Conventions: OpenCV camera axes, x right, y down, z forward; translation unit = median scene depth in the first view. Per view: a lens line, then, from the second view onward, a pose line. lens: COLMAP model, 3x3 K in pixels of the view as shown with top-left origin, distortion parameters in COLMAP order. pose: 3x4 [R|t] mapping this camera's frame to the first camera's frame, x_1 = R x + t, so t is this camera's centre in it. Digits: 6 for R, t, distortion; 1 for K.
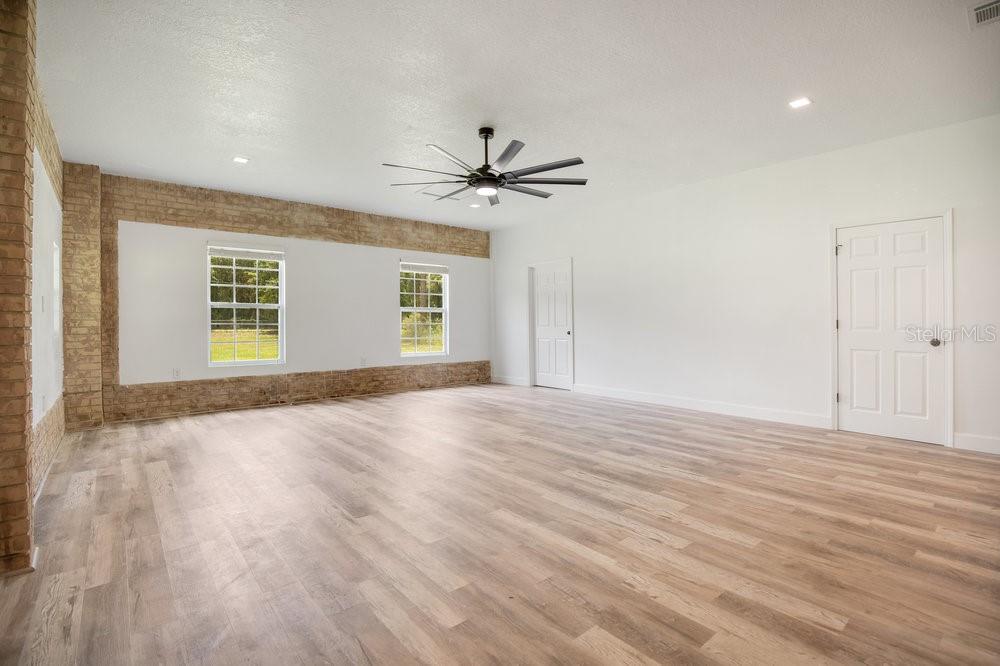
lens RADIAL K [[466.4, 0, 506.8], [0, 466.4, 335.1], [0, 0, 1]] dist [-0.026102, 0.001660]
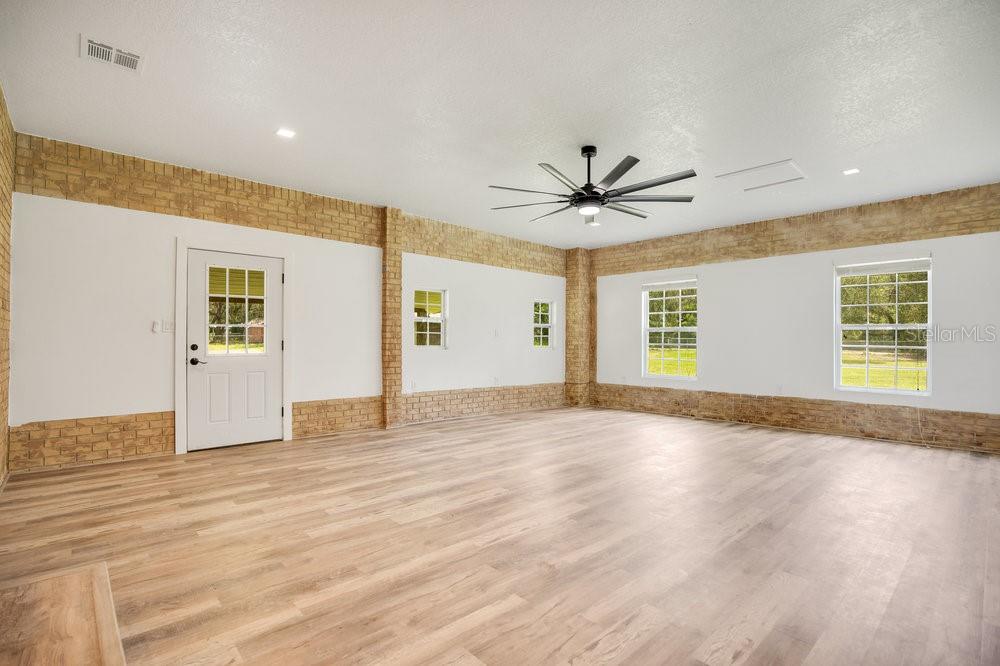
lens RADIAL K [[473.5, 0, 503.4], [0, 473.5, 338.5], [0, 0, 1]] dist [-0.031672, 0.000232]
pose [[0.048809, -0.004808, -0.998797, 0.744754], [-0.034760, 0.999374, -0.006510, -0.018527], [0.998203, 0.035036, 0.048611, 0.606133]]
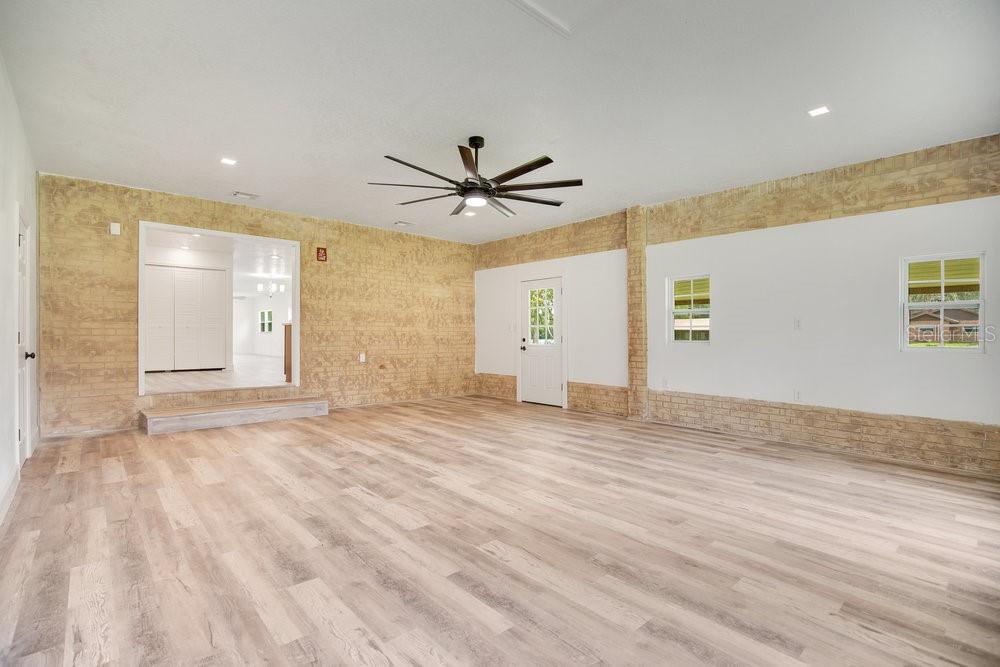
lens RADIAL K [[473.5, 0, 503.4], [0, 473.5, 339.0], [0, 0, 1]] dist [-0.031672, 0.000232]
pose [[-0.999732, -0.002241, -0.023054, -0.060066], [-0.003074, 0.999341, 0.036163, -0.044645], [0.022957, 0.036224, -0.999080, 1.567057]]
